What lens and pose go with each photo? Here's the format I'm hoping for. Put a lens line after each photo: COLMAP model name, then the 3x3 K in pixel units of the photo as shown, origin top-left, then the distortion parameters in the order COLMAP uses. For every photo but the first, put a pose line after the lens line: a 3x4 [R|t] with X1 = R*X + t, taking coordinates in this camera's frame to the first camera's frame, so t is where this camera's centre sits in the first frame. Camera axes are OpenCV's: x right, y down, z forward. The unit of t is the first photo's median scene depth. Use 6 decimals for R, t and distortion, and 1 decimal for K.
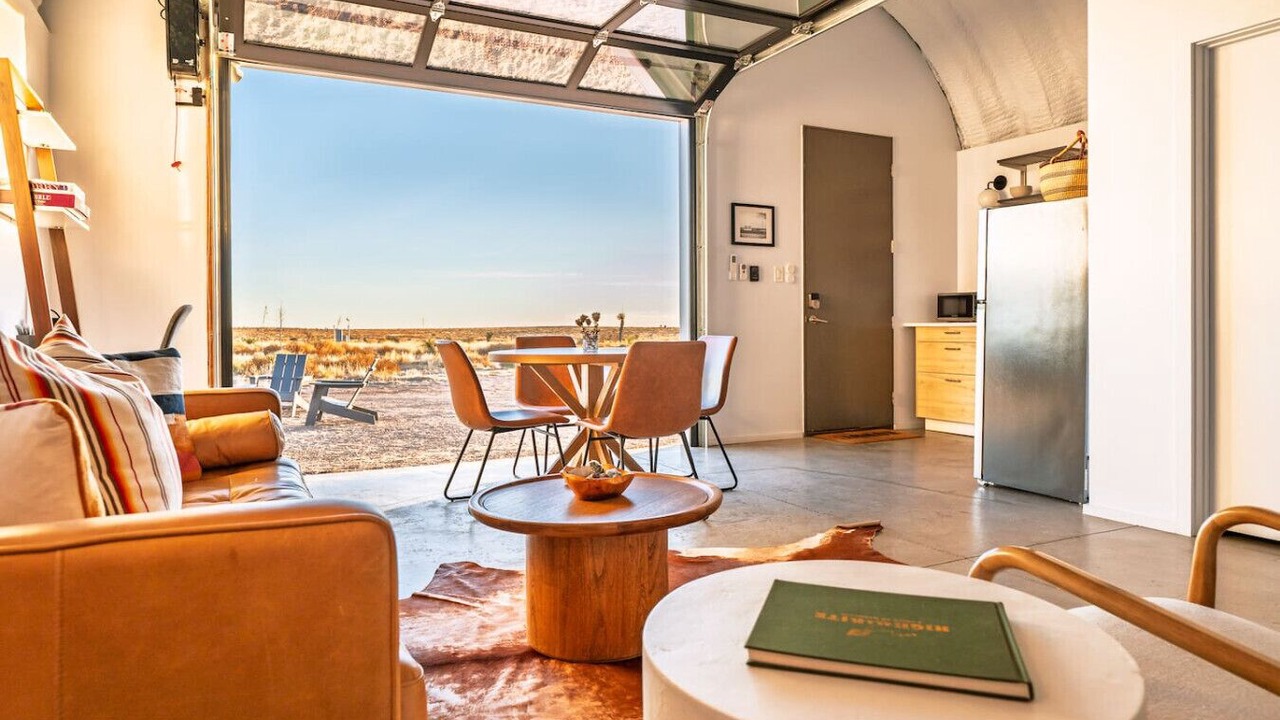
lens RADIAL K [[812.7, 0, 629.4], [0, 812.7, 325.8], [0, 0, 1]] dist [0.004116, 0.002589]
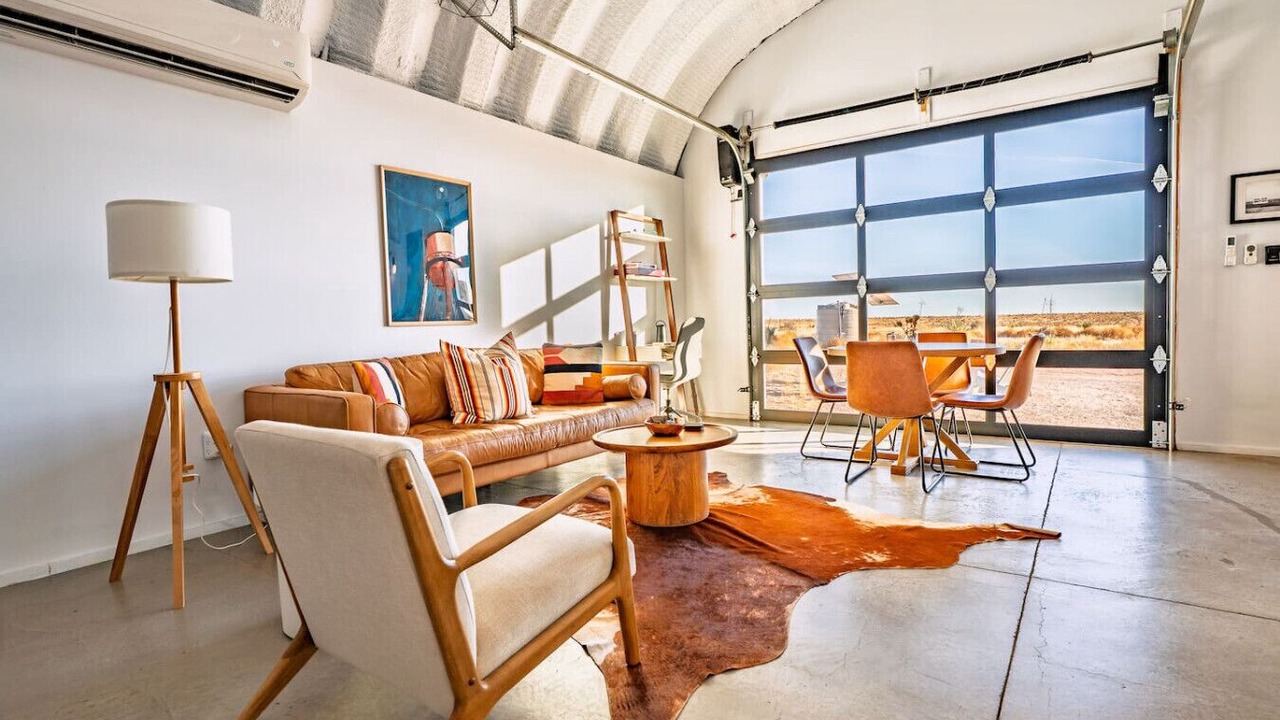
lens RADIAL K [[623.7, 0, 647.9], [0, 623.7, 354.6], [0, 0, 1]] dist [-0.001868, 0.000415]
pose [[0.469124, 0.035001, -0.882438, 0.548225], [0.023645, 0.998358, 0.052170, -0.014099], [0.882816, -0.045340, 0.467527, 0.180863]]
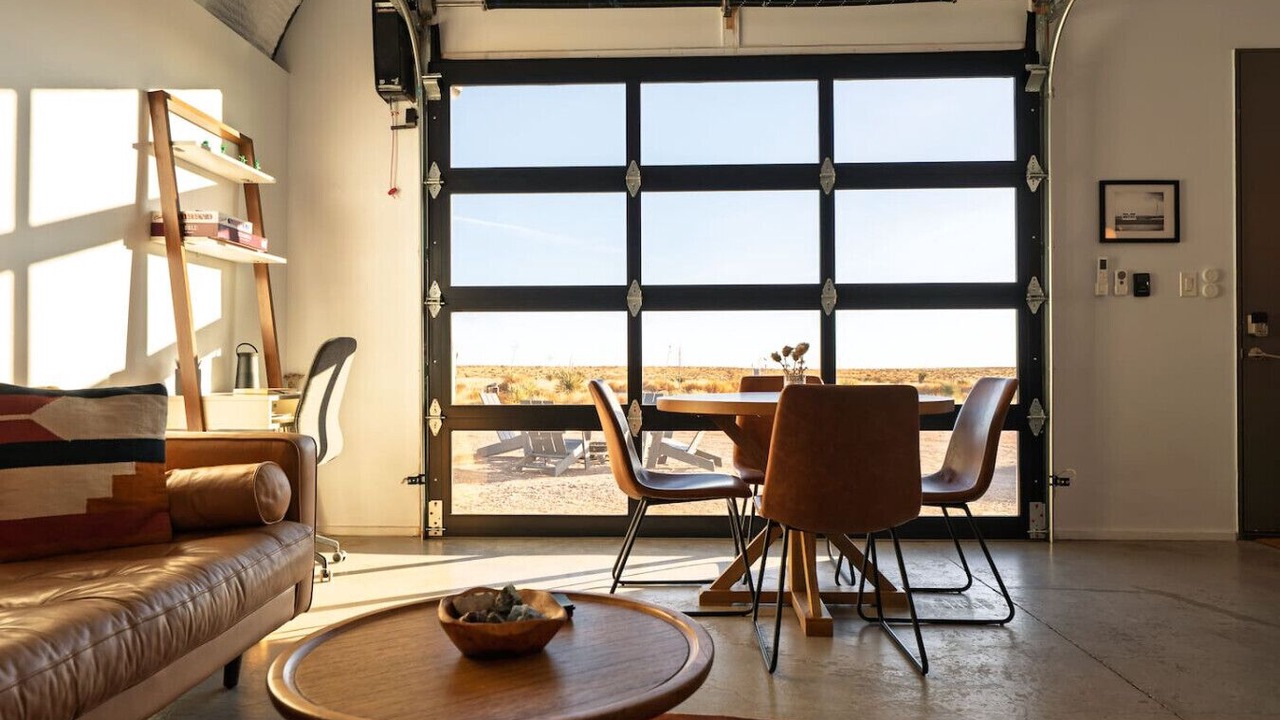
lens RADIAL K [[857.9, 0, 637.5], [0, 857.9, 354.7], [0, 0, 1]] dist [-0.002663, 0.004191]
pose [[0.875633, -0.001700, -0.482975, 0.172412], [-0.004106, 0.999931, -0.010963, 0.002627], [0.482960, 0.011582, 0.875566, 0.252573]]
